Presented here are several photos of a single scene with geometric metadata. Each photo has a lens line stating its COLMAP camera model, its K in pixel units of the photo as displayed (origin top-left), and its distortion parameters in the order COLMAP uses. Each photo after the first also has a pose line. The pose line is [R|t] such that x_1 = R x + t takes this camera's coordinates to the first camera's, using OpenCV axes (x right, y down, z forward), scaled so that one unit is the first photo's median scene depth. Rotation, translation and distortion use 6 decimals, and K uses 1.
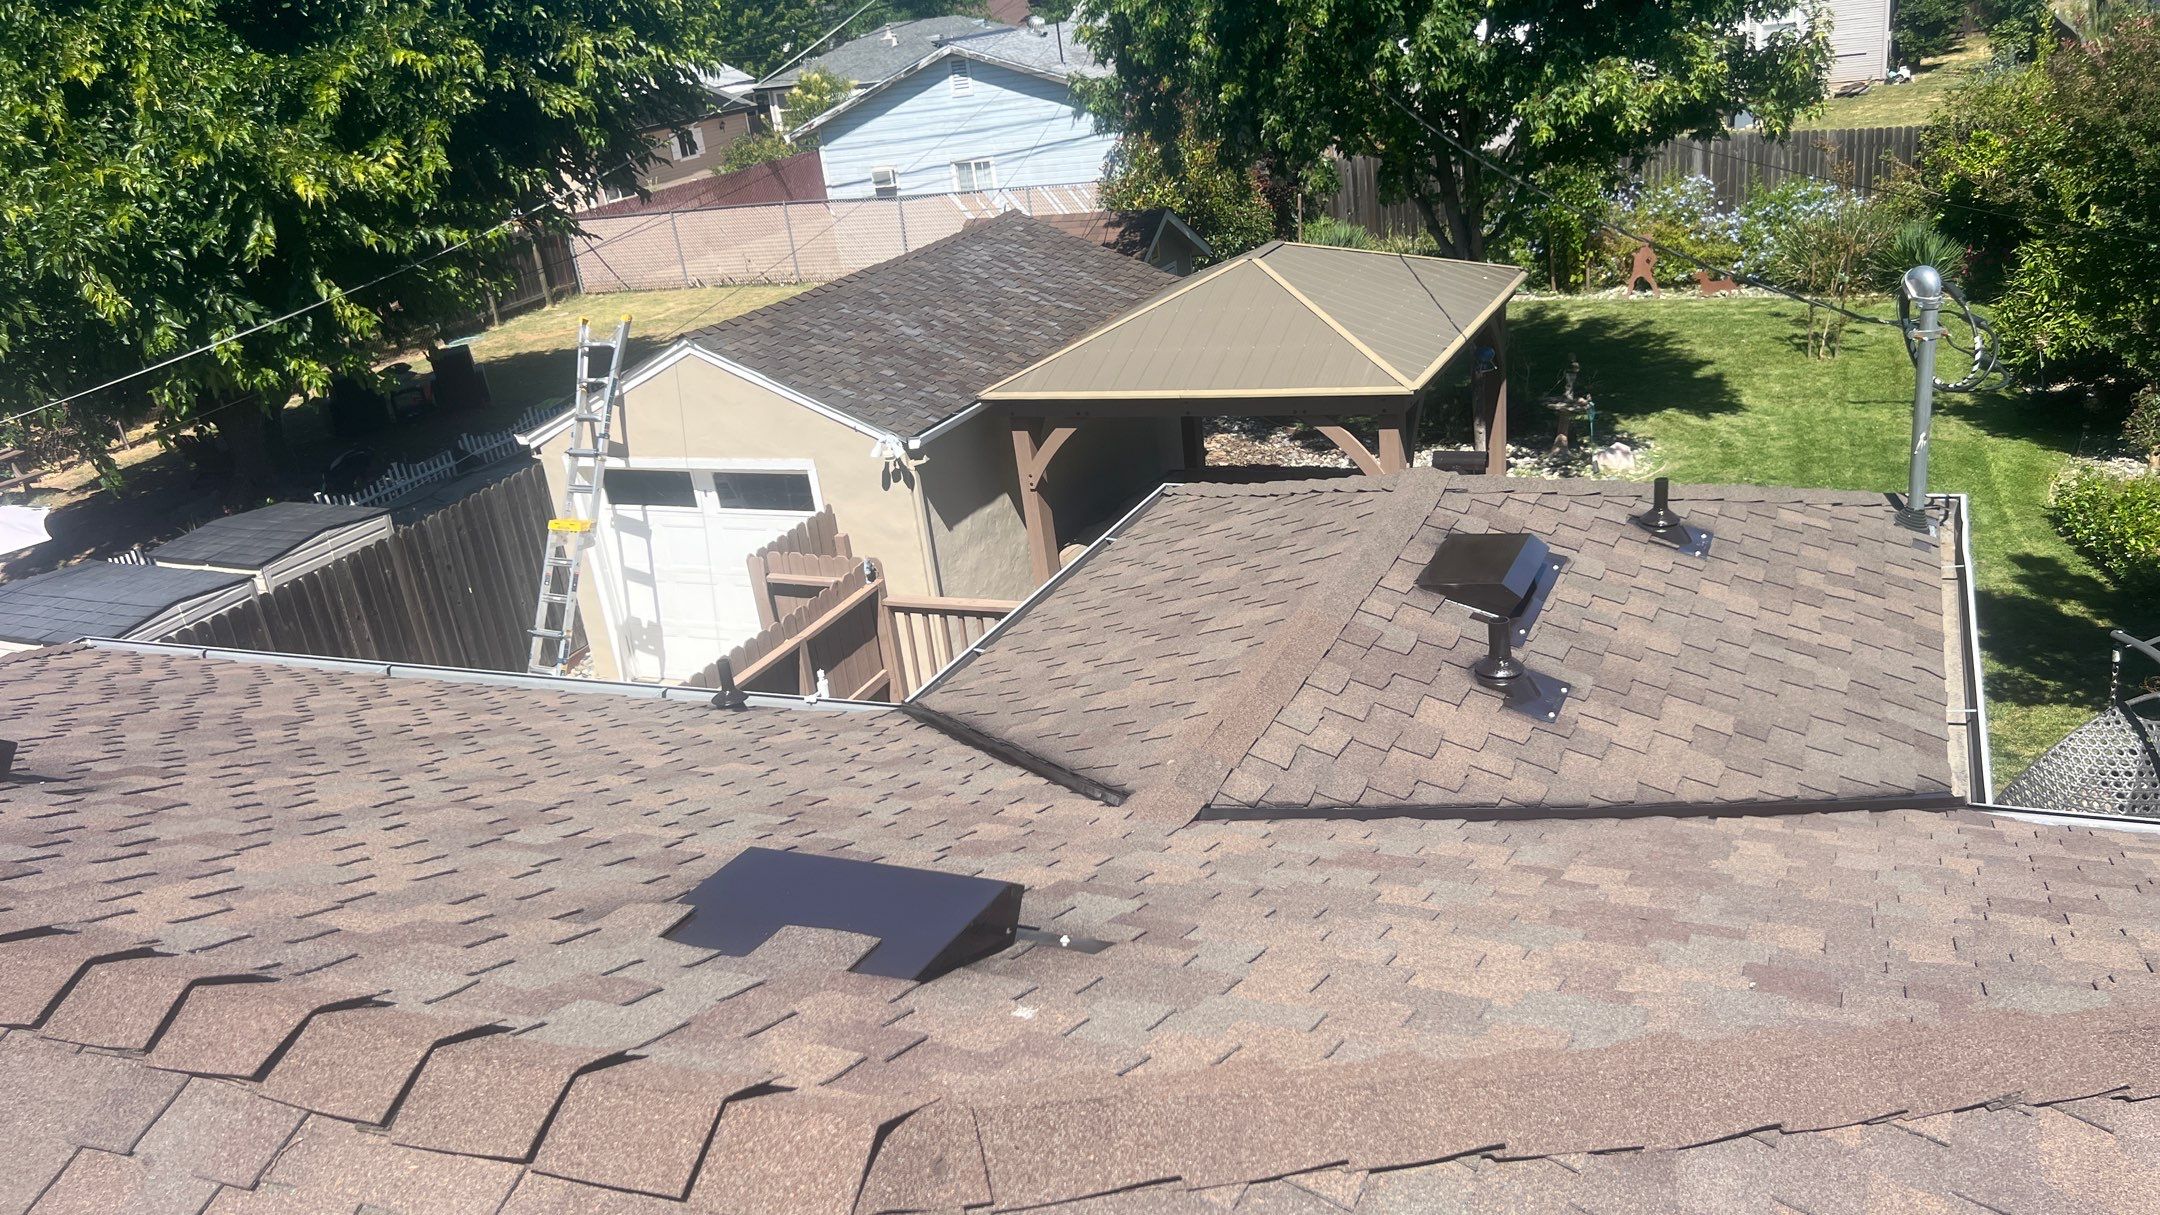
lens RADIAL K [[1648.9, 0, 1070.6], [0, 1648.9, 614.1], [0, 0, 1]] dist [0.066897, -0.090139]
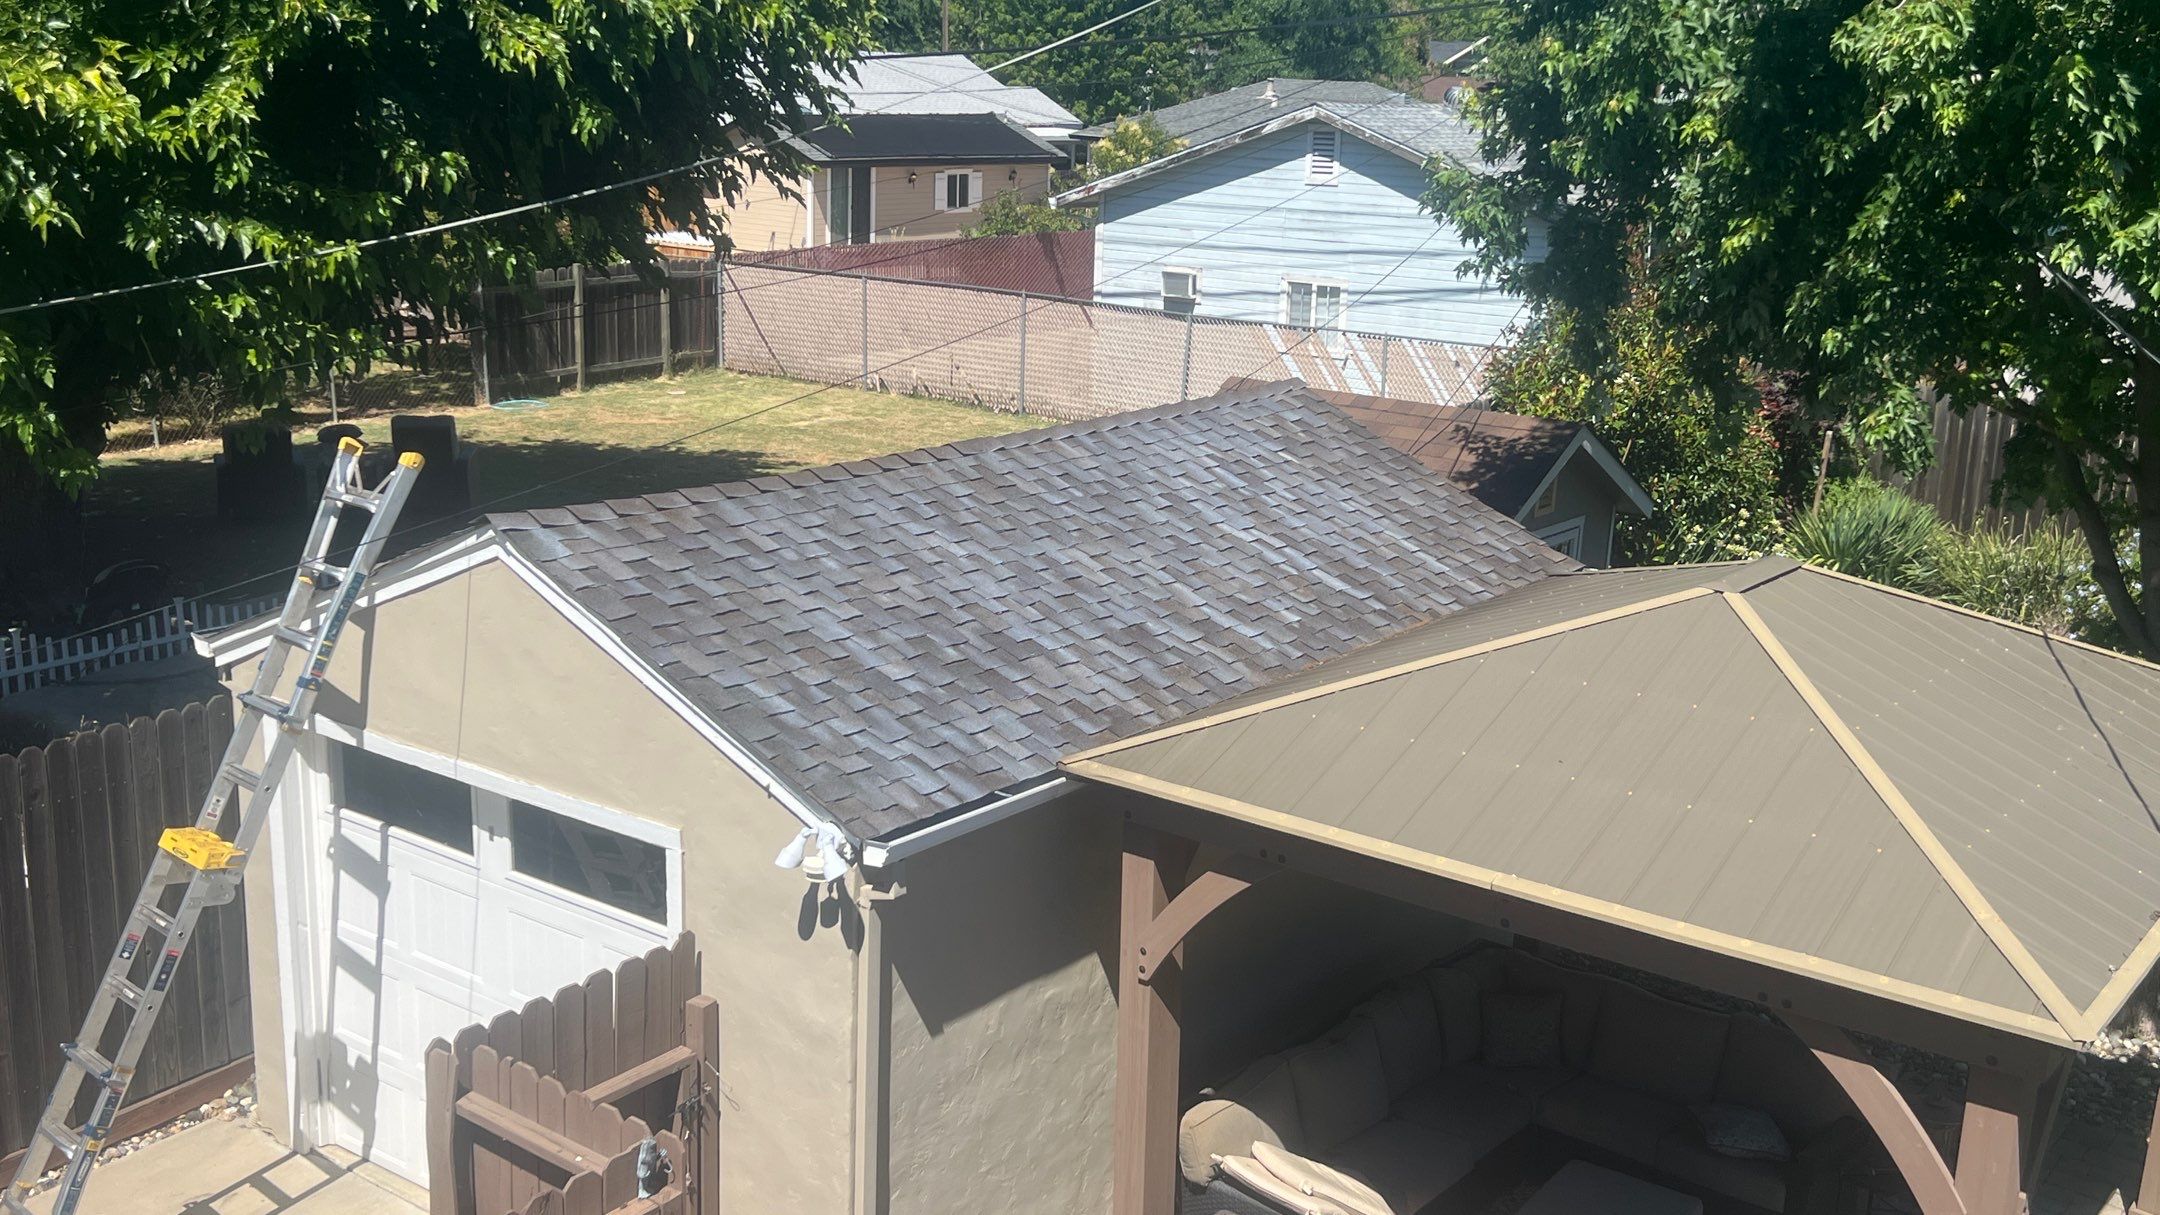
lens RADIAL K [[2188.5, 0, 1102.3], [0, 2188.5, 590.9], [0, 0, 1]] dist [0.094590, 0.000000]
pose [[0.967419, 0.200487, -0.154617, 0.036730], [-0.217800, 0.970385, -0.104482, -0.107796], [0.129091, 0.134754, 0.982434, 0.357899]]
